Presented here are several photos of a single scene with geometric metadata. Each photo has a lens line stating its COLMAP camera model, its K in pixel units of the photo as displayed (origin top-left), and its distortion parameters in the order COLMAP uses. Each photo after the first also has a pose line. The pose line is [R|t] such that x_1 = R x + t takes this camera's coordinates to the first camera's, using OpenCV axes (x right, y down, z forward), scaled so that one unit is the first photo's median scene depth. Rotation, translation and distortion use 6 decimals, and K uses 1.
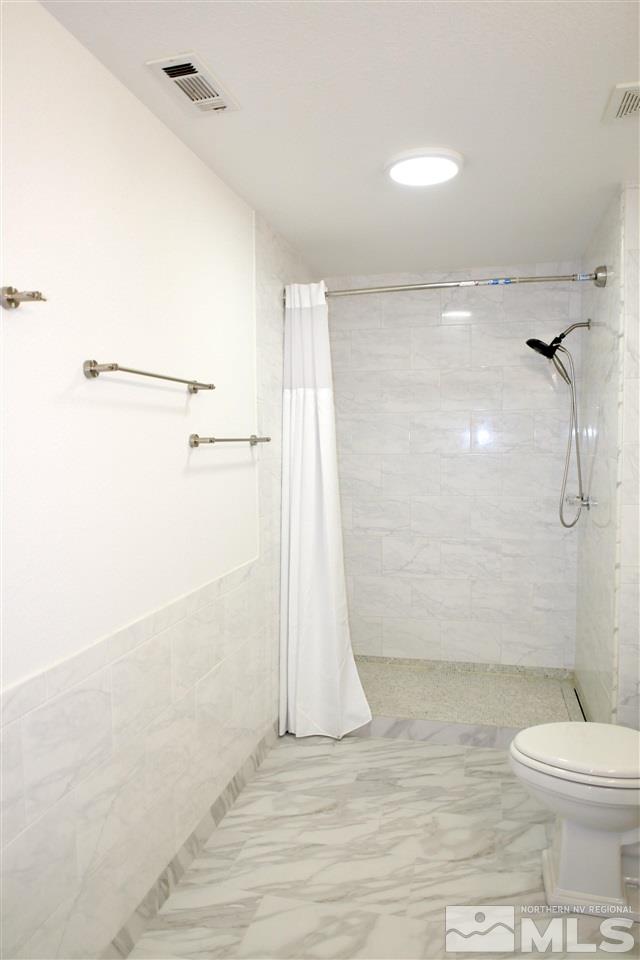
lens RADIAL K [[672.2, 0, 322.9], [0, 672.2, 480.4], [0, 0, 1]] dist [-0.012030, 0.012607]
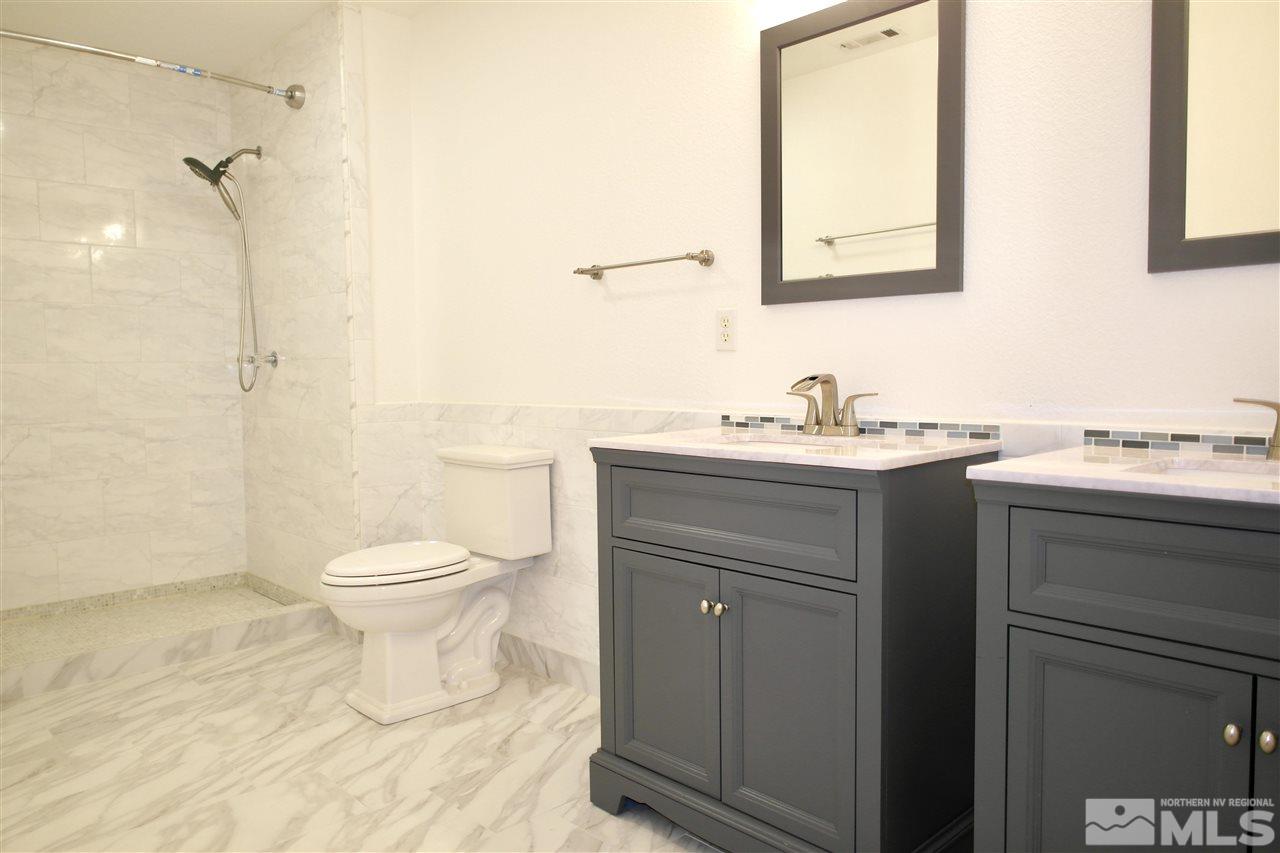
lens RADIAL K [[896.2, 0, 637.6], [0, 896.2, 422.2], [0, 0, 1]] dist [-0.012030, 0.012607]
pose [[0.537029, -0.045226, 0.842351, -0.366215], [0.059732, 0.998094, 0.015507, 0.139644], [-0.841446, 0.041988, 0.538707, -0.012573]]
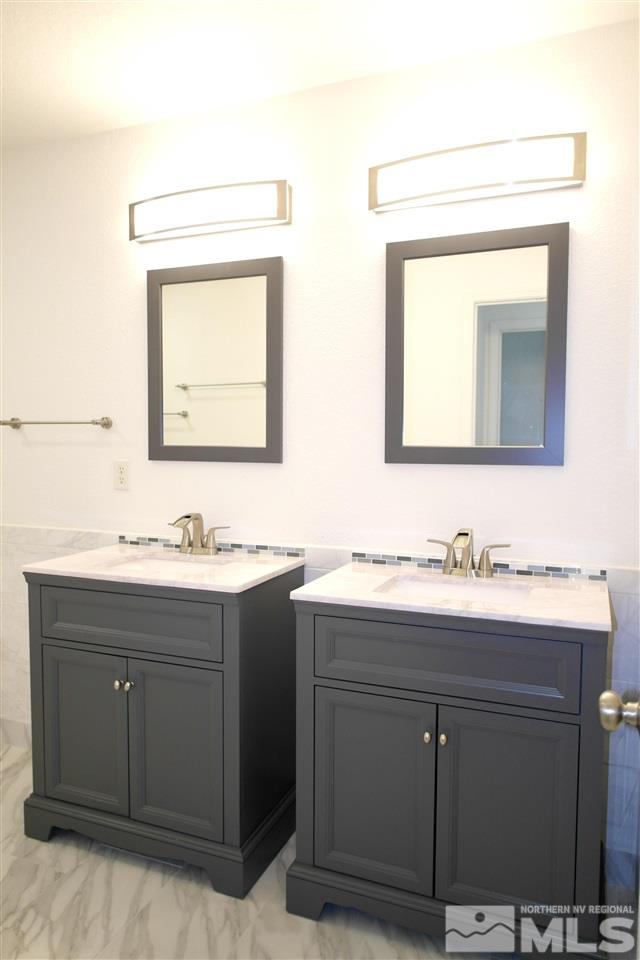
lens RADIAL K [[672.2, 0, 321.0], [0, 672.2, 483.0], [0, 0, 1]] dist [-0.012030, 0.012607]
pose [[0.137819, -0.047715, 0.989308, -0.448809], [0.055646, 0.997634, 0.040365, 0.061767], [-0.988893, 0.049488, 0.140148, -0.016462]]
